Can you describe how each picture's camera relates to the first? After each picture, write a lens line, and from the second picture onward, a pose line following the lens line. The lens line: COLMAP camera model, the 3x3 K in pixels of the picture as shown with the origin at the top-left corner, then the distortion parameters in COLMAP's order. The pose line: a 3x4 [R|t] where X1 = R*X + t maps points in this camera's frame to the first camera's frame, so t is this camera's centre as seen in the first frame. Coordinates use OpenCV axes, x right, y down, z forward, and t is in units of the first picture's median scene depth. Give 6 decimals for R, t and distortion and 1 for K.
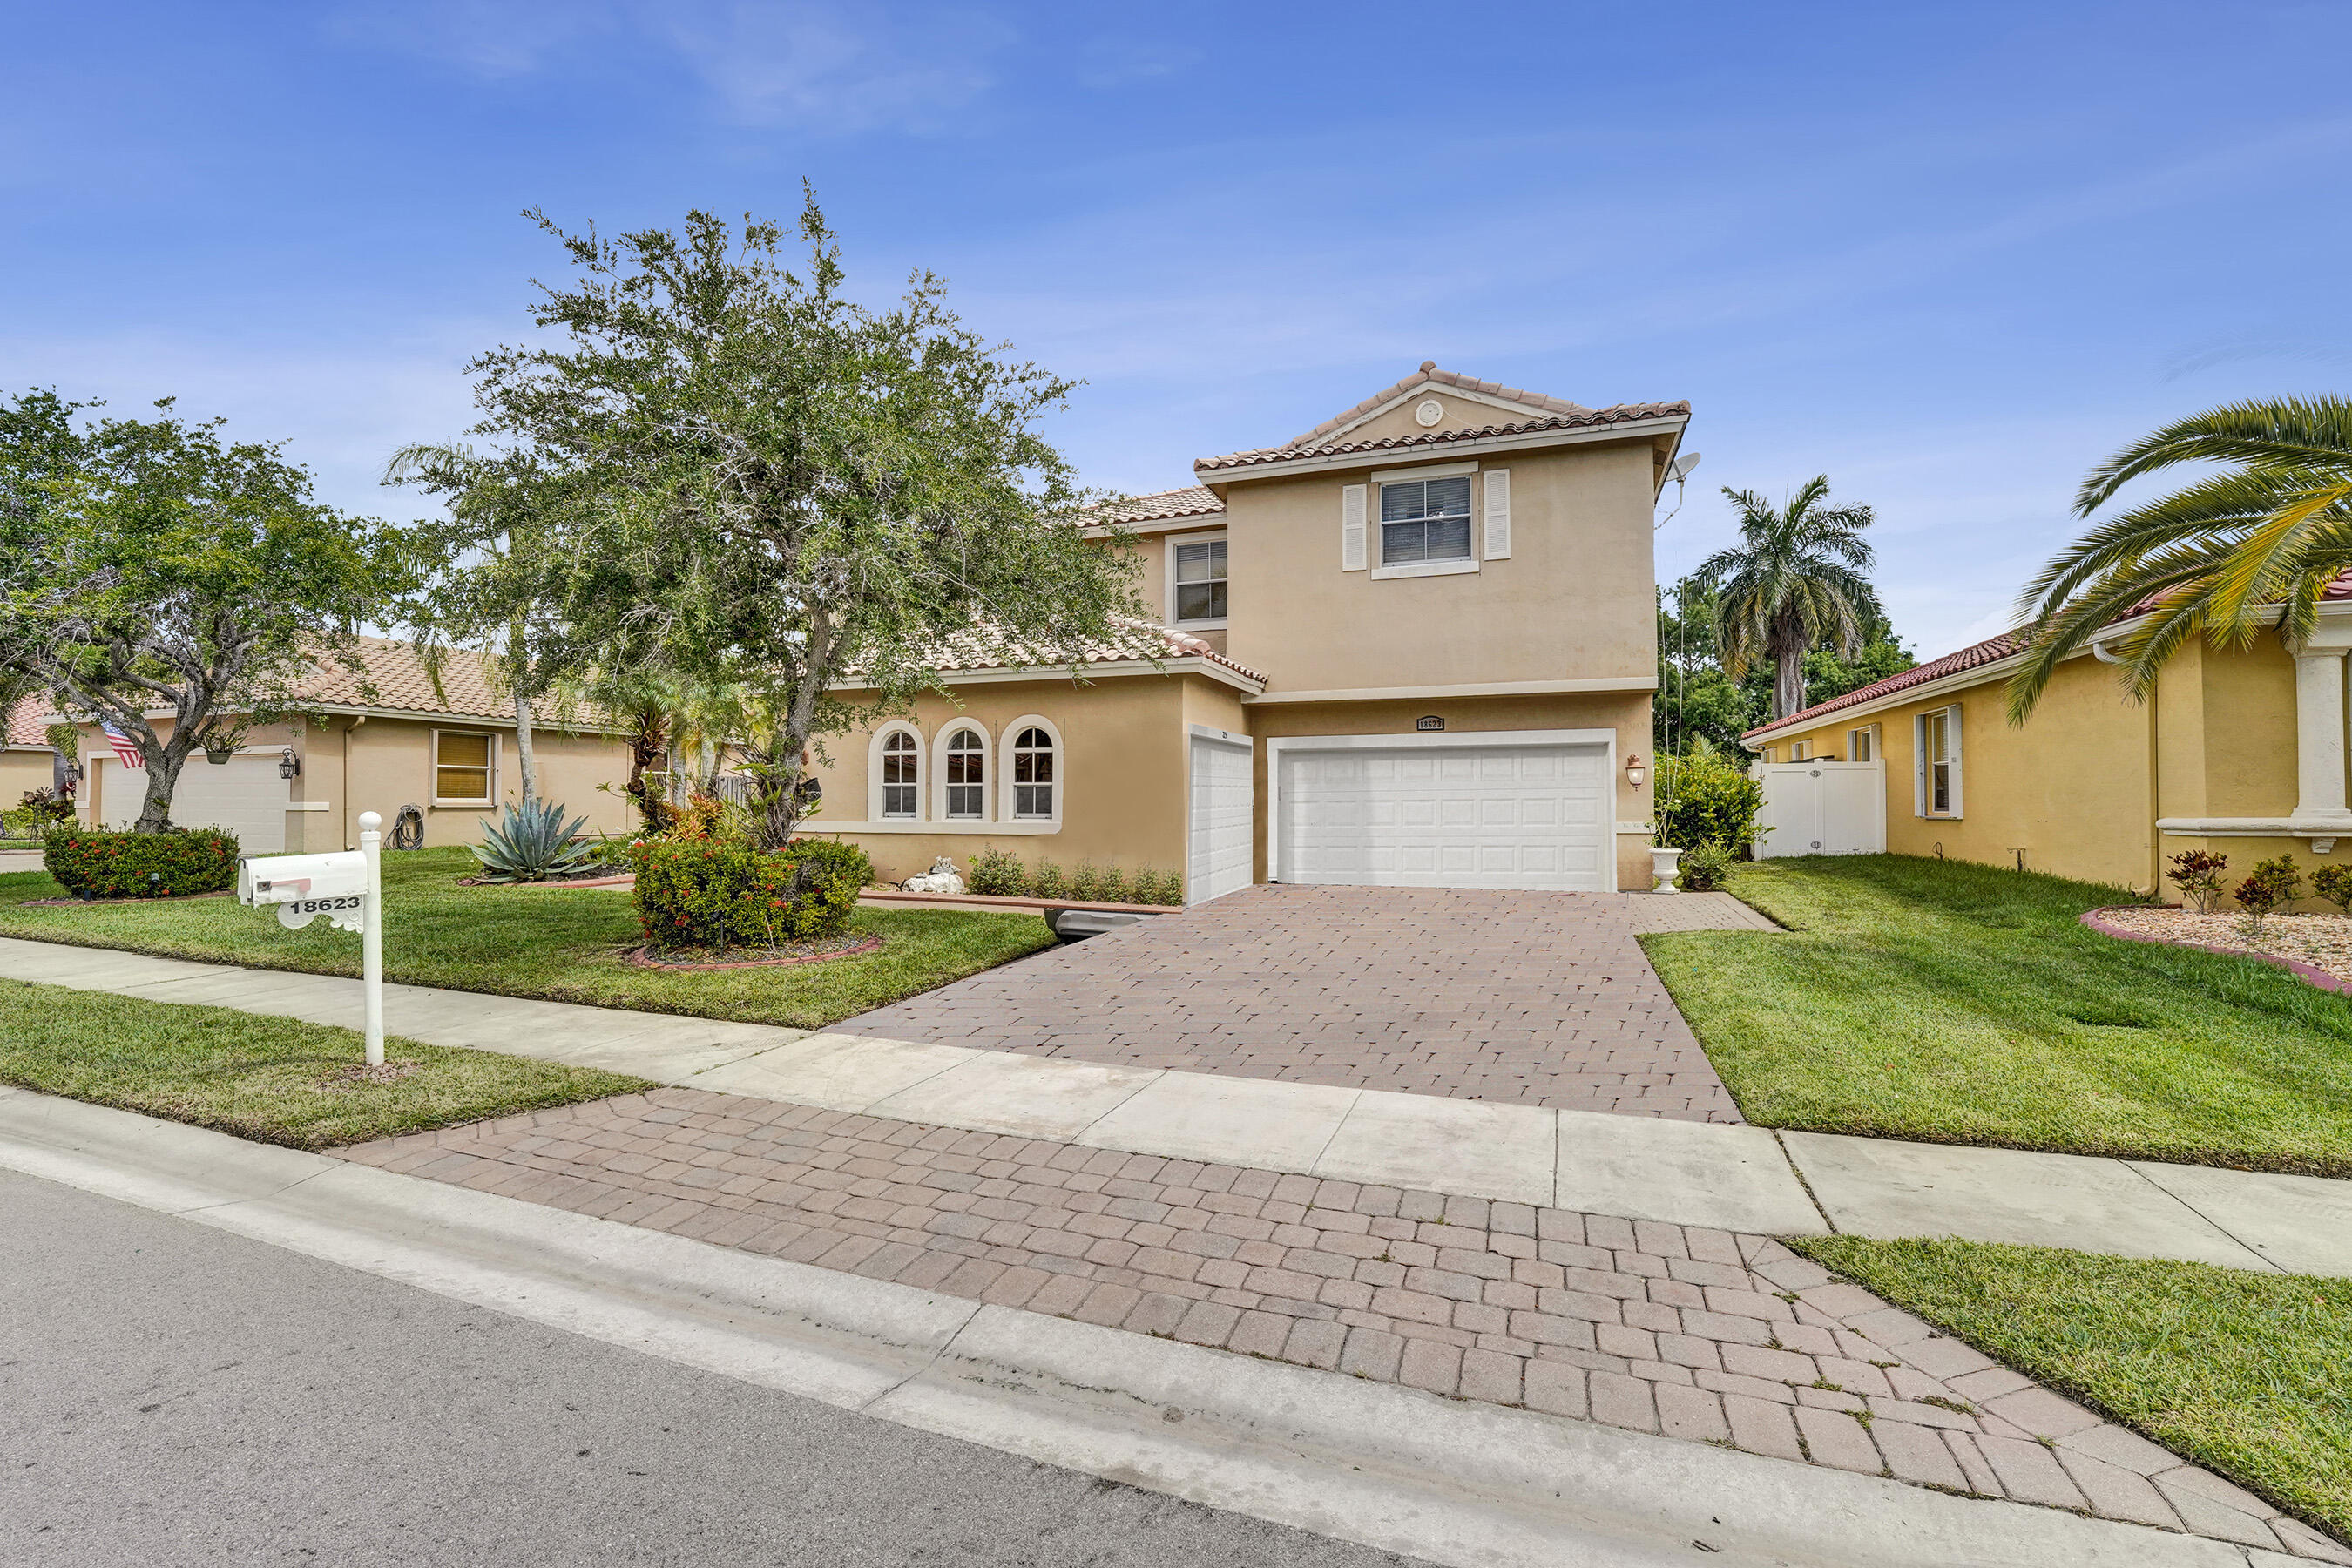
lens RADIAL K [[972.7, 0, 1181.4], [0, 972.7, 786.6], [0, 0, 1]] dist [-0.020408, 0.000020]
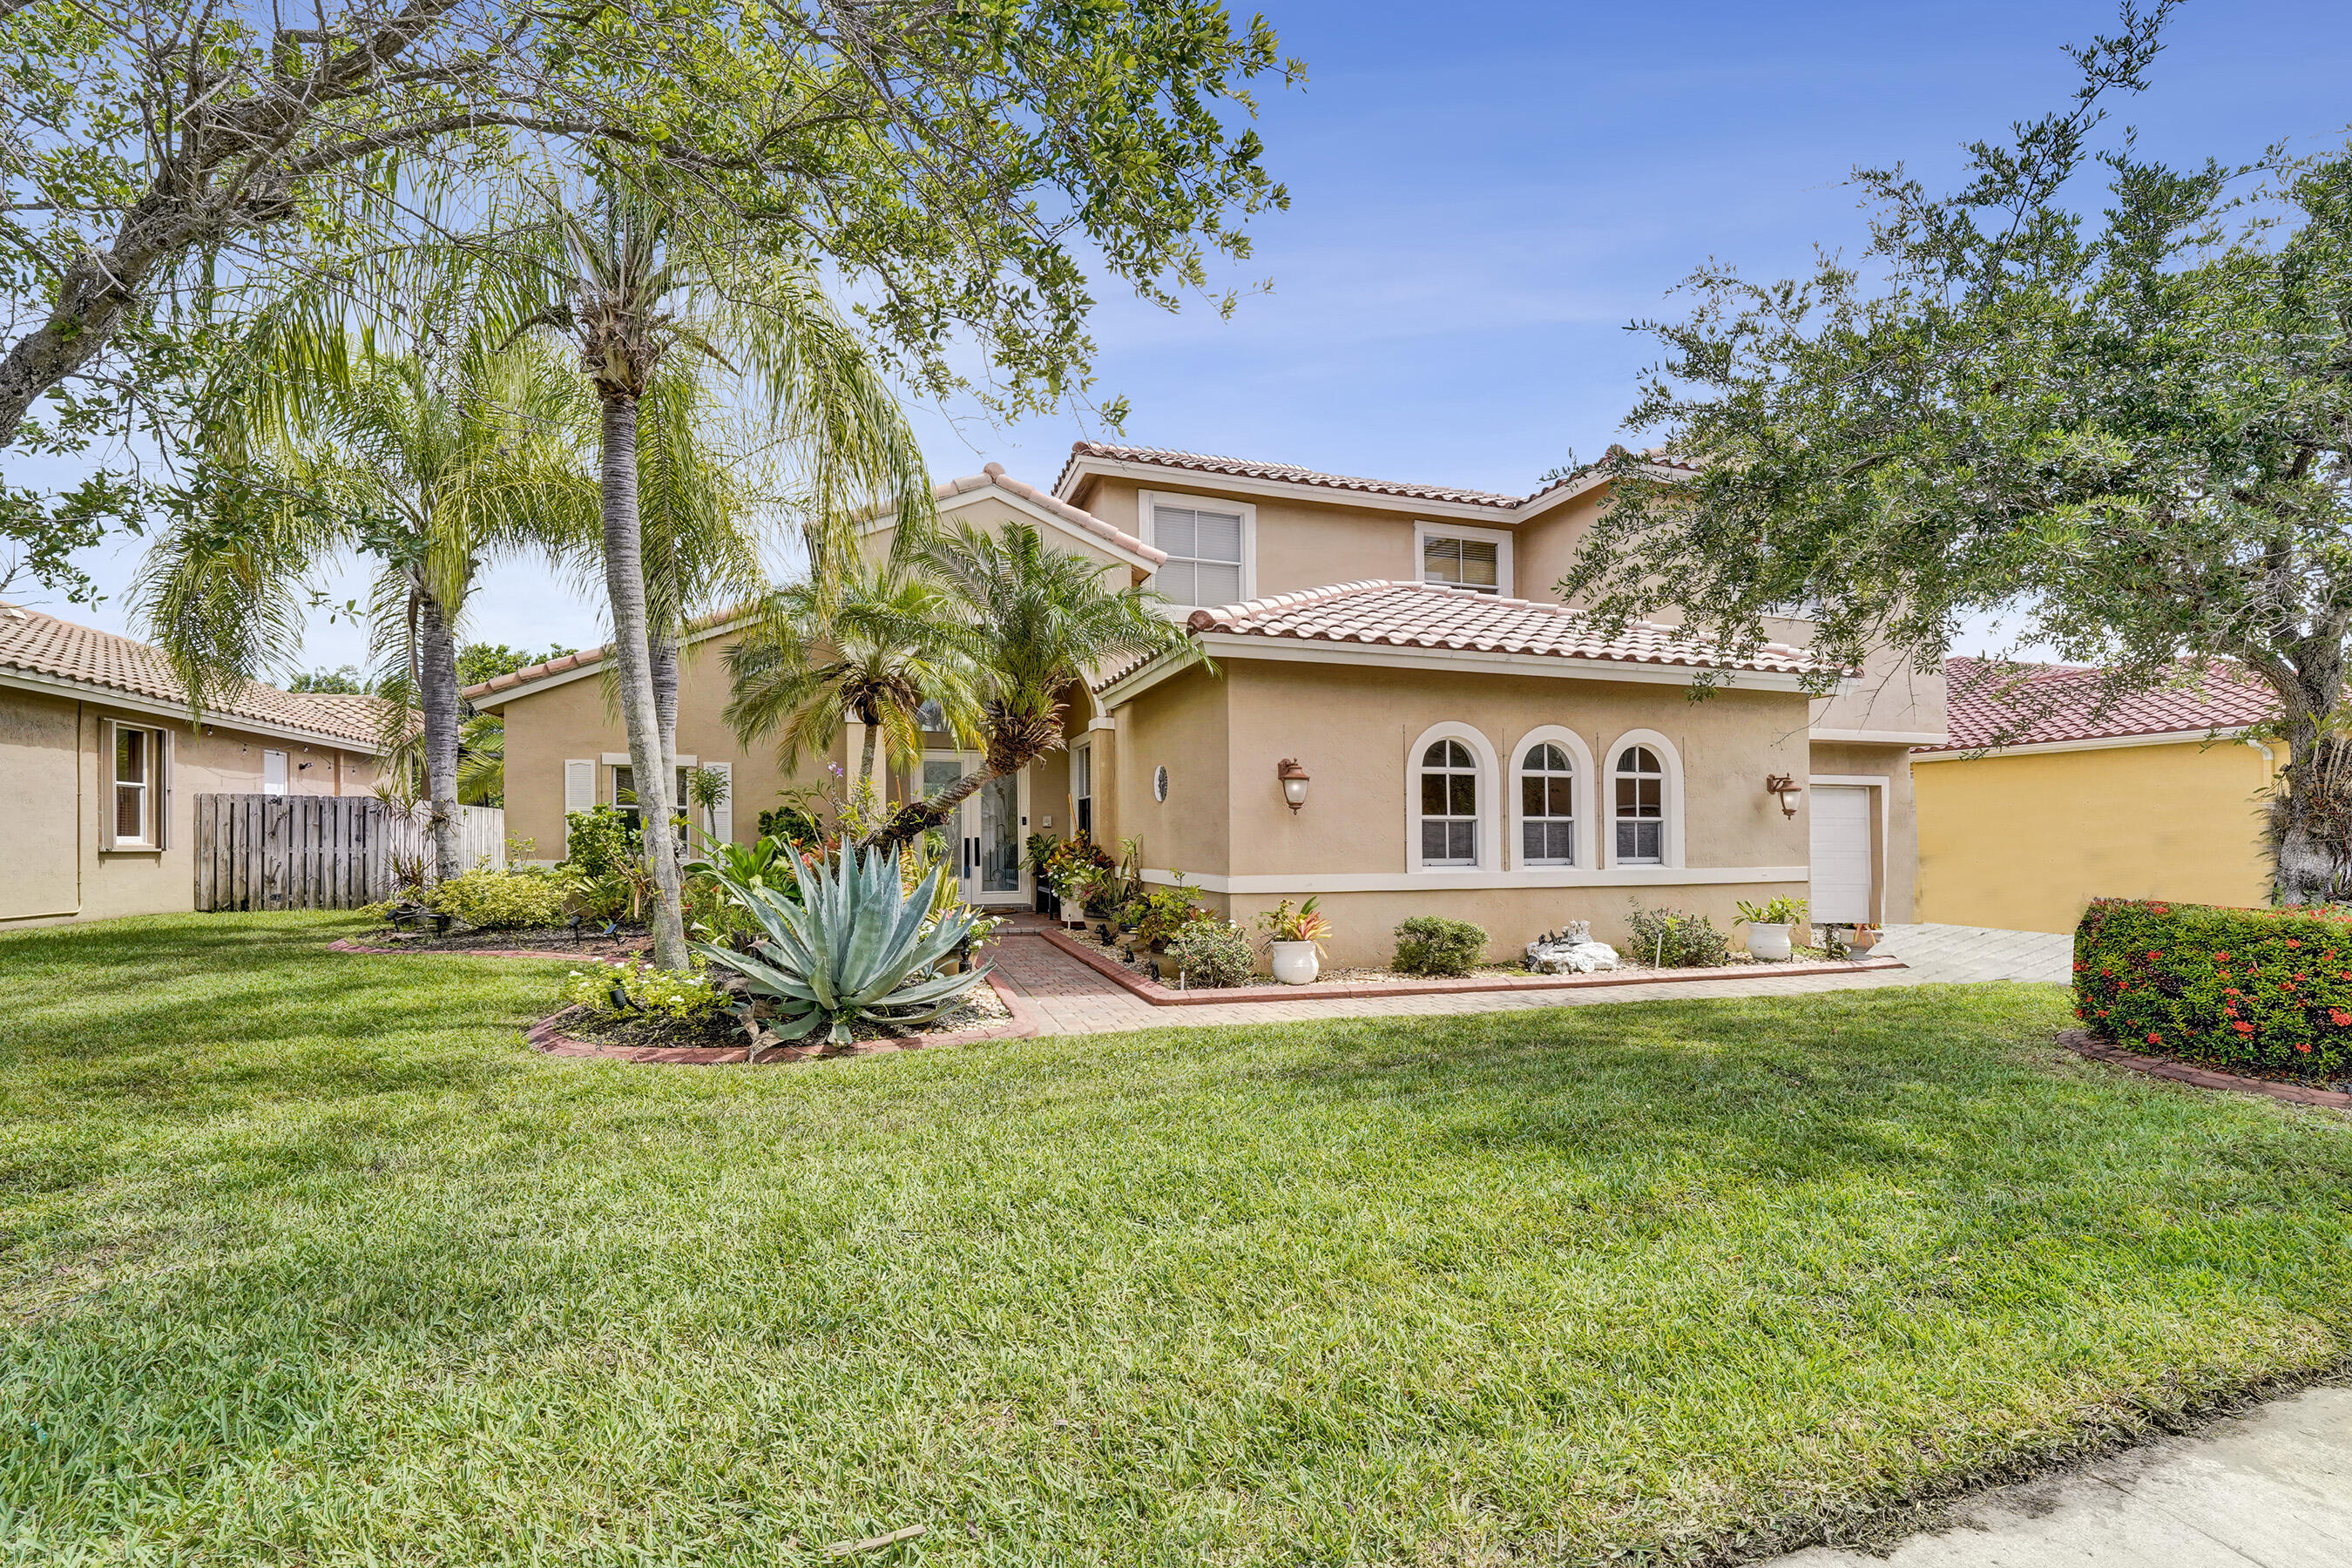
lens RADIAL K [[928.5, 0, 1185.4], [0, 928.5, 816.3], [0, 0, 1]] dist [-0.011740, -0.000047]
pose [[0.773176, 0.015627, 0.633999, -0.875193], [-0.007505, 0.999852, -0.015493, 0.008967], [-0.634147, 0.007220, 0.773179, 0.643502]]
